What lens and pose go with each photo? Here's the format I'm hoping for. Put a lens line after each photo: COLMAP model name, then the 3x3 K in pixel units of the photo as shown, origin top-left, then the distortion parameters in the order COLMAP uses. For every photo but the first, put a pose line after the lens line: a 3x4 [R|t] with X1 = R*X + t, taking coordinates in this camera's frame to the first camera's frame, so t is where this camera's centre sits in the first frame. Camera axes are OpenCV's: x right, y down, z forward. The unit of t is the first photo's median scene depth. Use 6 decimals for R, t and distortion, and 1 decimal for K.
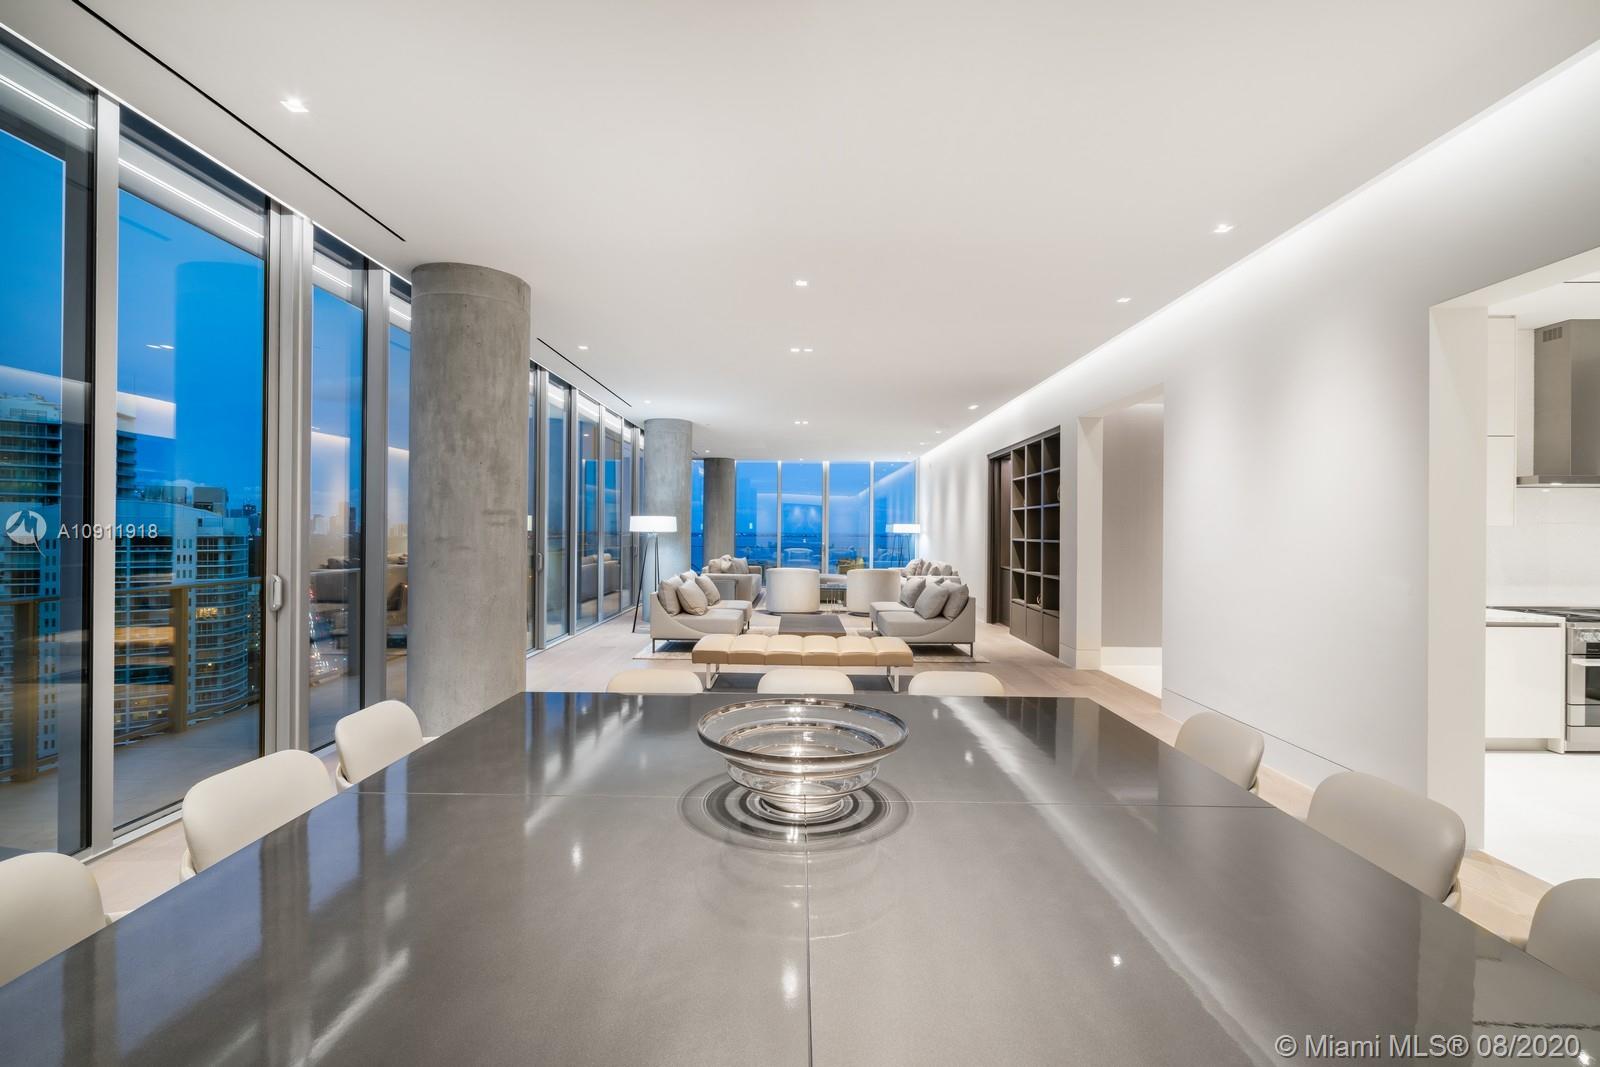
lens RADIAL K [[721.3, 0, 798.9], [0, 721.3, 537.6], [0, 0, 1]] dist [-0.015313, 0.003940]
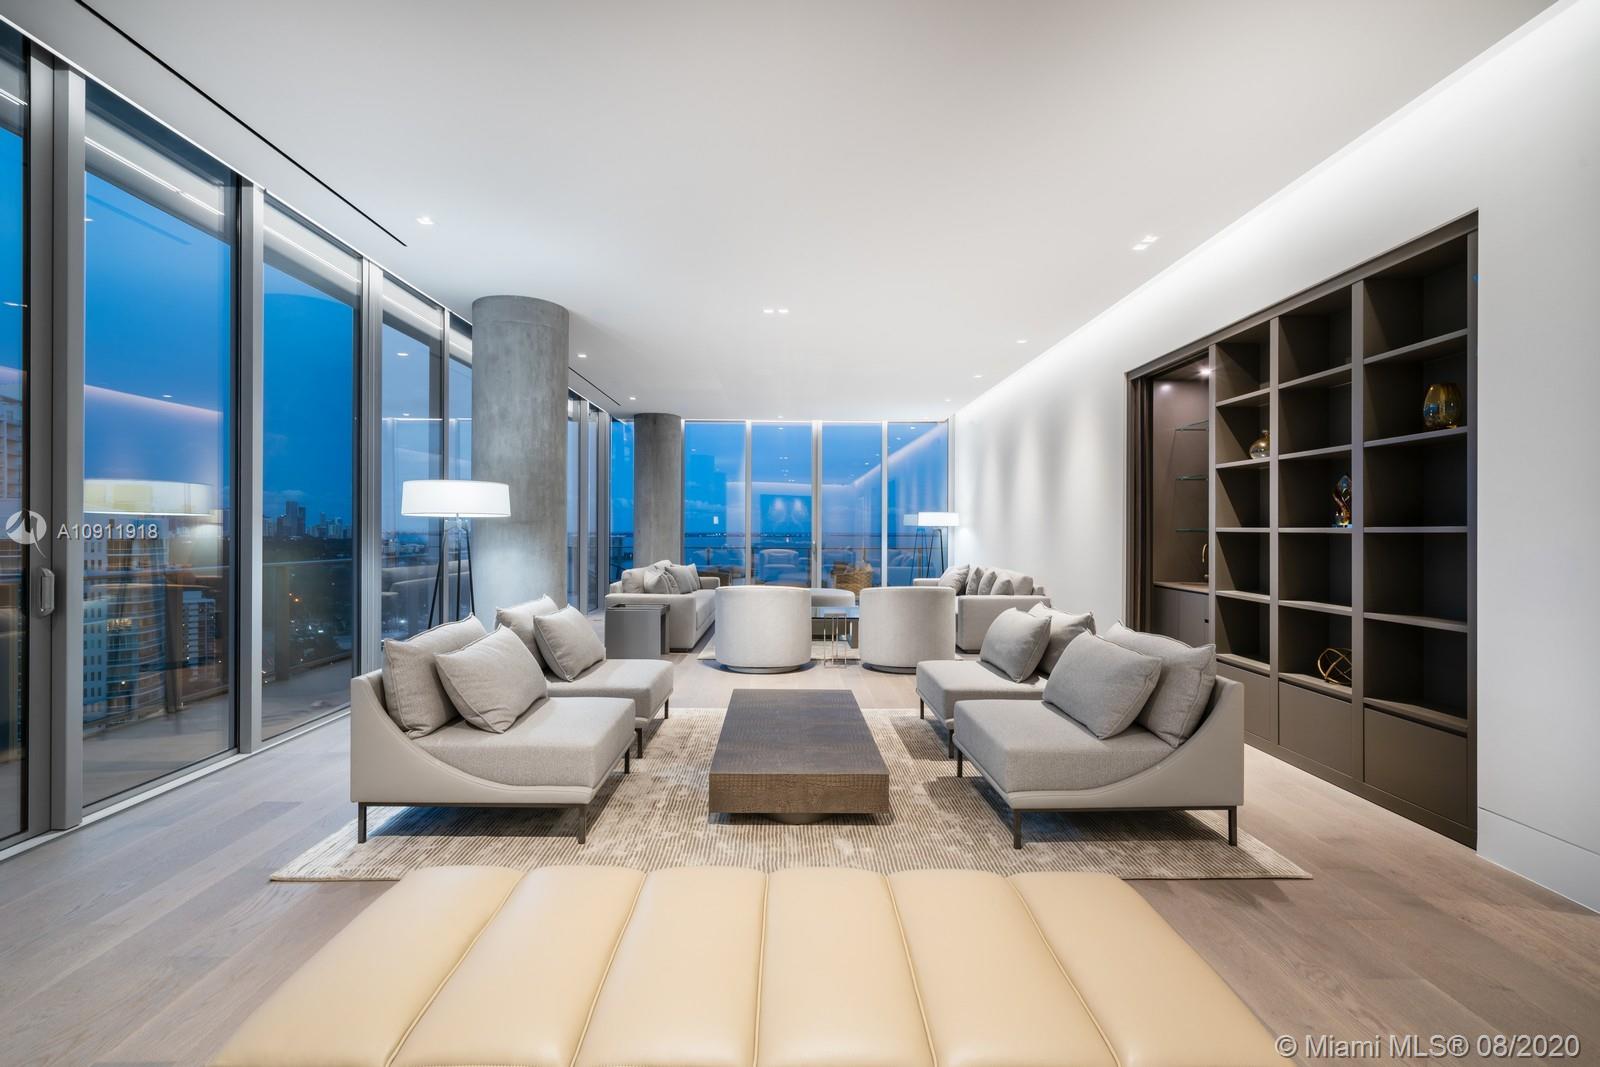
lens RADIAL K [[783.2, 0, 796.8], [0, 783.2, 533.4], [0, 0, 1]] dist [-0.006163, -0.000331]
pose [[0.999830, -0.004336, 0.017945, 0.006472], [0.004431, 0.999976, -0.005271, 0.004791], [-0.017921, 0.005349, 0.999825, 0.359251]]
